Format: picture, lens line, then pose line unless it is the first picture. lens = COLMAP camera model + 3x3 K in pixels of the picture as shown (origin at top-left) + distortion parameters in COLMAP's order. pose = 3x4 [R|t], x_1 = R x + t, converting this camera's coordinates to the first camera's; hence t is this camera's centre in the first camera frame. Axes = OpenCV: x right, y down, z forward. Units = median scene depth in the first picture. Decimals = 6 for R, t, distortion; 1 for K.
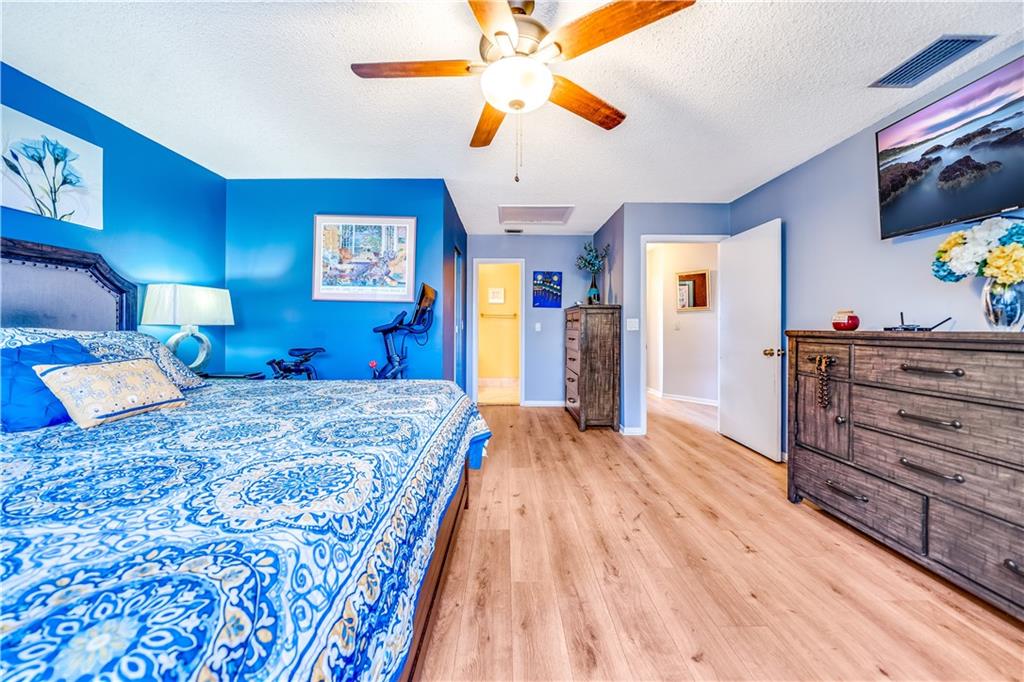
lens RADIAL K [[349.1, 0, 503.5], [0, 349.1, 329.8], [0, 0, 1]] dist [0.000626, 0.000031]
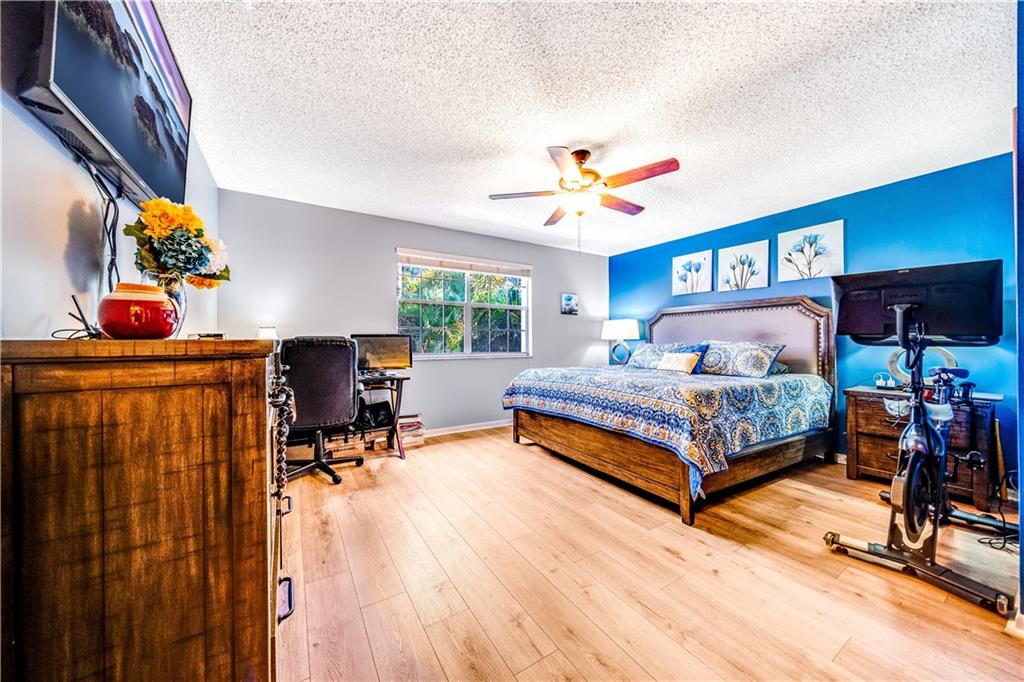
lens RADIAL K [[349.1, 0, 503.5], [0, 349.1, 329.8], [0, 0, 1]] dist [0.000626, 0.000031]
pose [[-0.853615, -0.018762, -0.520567, 0.915257], [-0.005813, 0.999632, -0.026495, -0.001333], [0.520873, -0.019590, -0.853410, 1.620243]]
